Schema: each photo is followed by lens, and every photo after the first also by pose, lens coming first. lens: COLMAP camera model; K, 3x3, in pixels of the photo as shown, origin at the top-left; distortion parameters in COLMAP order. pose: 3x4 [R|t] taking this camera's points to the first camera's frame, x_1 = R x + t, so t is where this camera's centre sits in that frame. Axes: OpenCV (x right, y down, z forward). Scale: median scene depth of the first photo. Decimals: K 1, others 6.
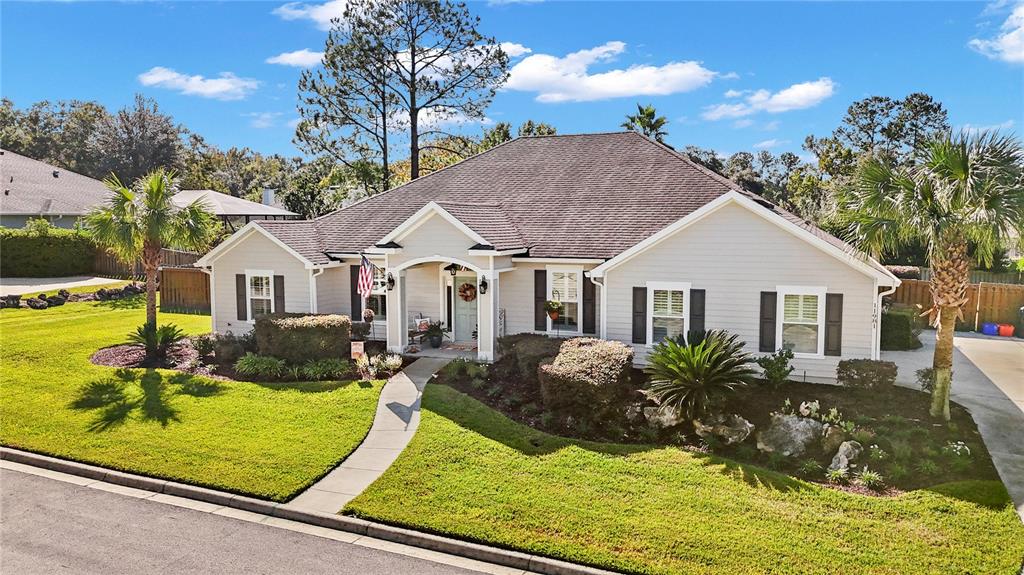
lens RADIAL K [[748.0, 0, 512.0], [0, 748.0, 287.5], [0, 0, 1]] dist [0.086847, -0.090073]
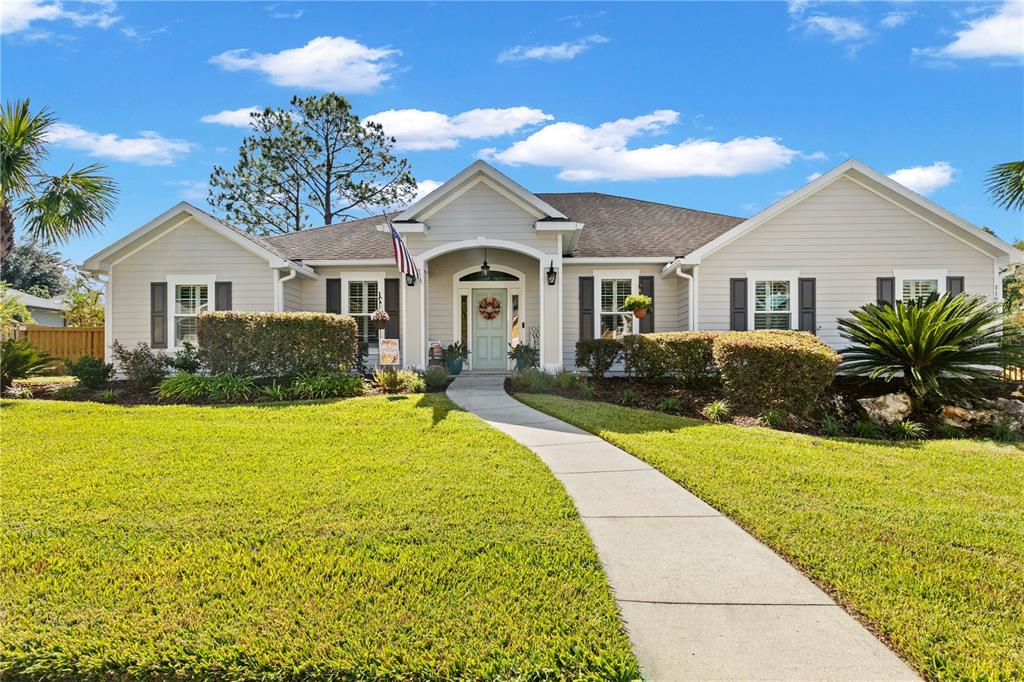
lens RADIAL K [[475.1, 0, 516.8], [0, 475.1, 376.2], [0, 0, 1]] dist [0.000921, 0.000058]
pose [[0.939237, -0.005563, 0.343225, -0.246843], [0.031863, 0.996965, -0.071034, 0.138961], [-0.341788, 0.077654, 0.936563, 0.594364]]
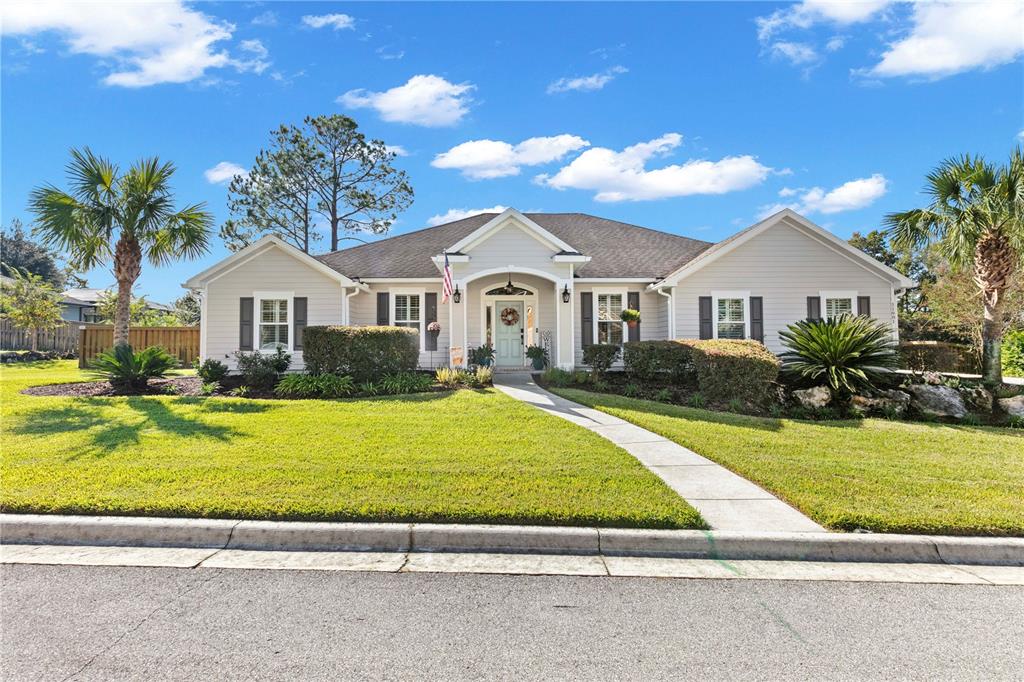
lens RADIAL K [[453.5, 0, 509.2], [0, 453.5, 347.5], [0, 0, 1]] dist [0.002253, 0.000137]
pose [[0.919961, 0.002004, 0.392004, -0.355932], [0.039016, 0.994554, -0.096648, 0.127049], [-0.390063, 0.104207, 0.914873, 0.510515]]
